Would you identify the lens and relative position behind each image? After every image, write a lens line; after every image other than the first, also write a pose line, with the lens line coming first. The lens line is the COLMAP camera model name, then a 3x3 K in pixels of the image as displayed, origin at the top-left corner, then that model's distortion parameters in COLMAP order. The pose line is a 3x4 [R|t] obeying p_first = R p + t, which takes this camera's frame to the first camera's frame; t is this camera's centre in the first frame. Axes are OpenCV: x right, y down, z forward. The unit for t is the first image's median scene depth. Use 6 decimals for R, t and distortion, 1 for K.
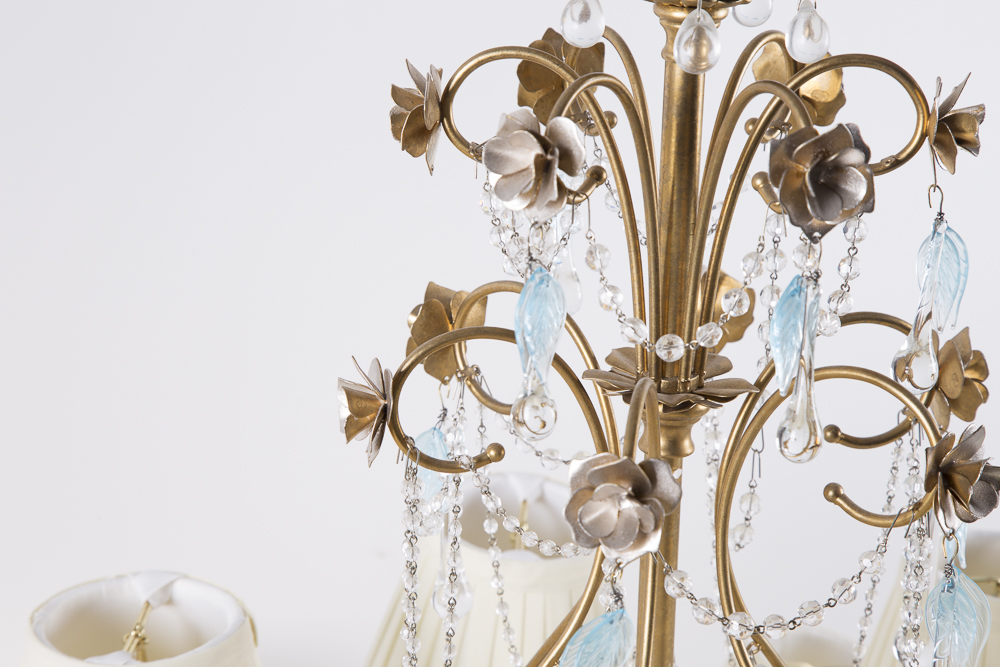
lens RADIAL K [[2842.6, 0, 496.7], [0, 2842.6, 334.0], [0, 0, 1]] dist [0.459194, 0.000000]
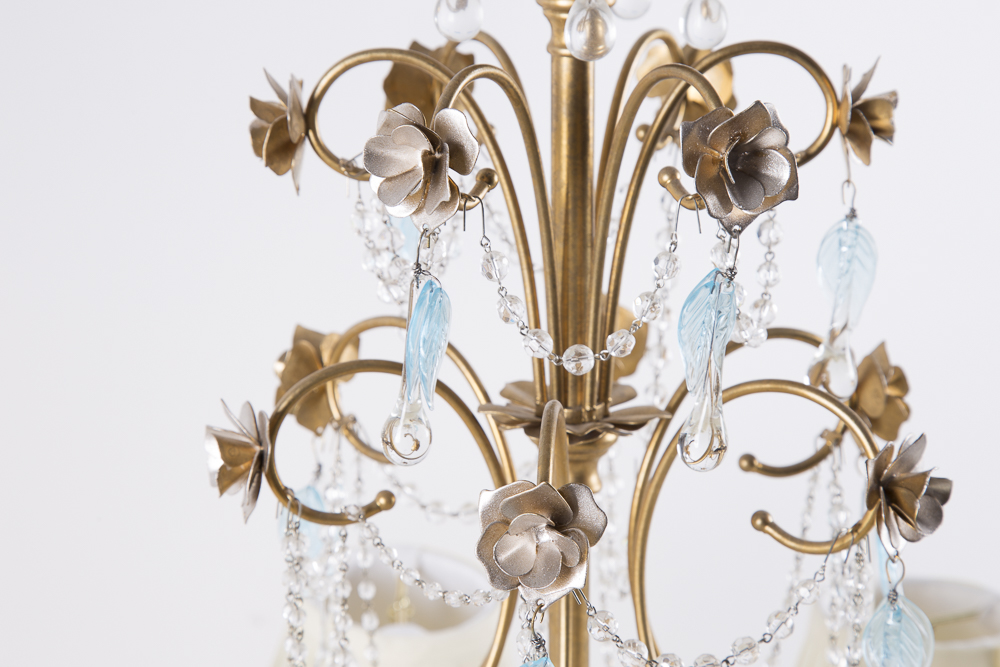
lens RADIAL K [[2787.8, 0, 479.8], [0, 2787.8, 361.7], [0, 0, 1]] dist [0.379227, 0.000000]
pose [[0.996350, -0.051687, 0.067933, -0.029008], [0.054552, 0.997668, -0.041016, 0.036597], [-0.065654, 0.044572, 0.996846, 0.118302]]
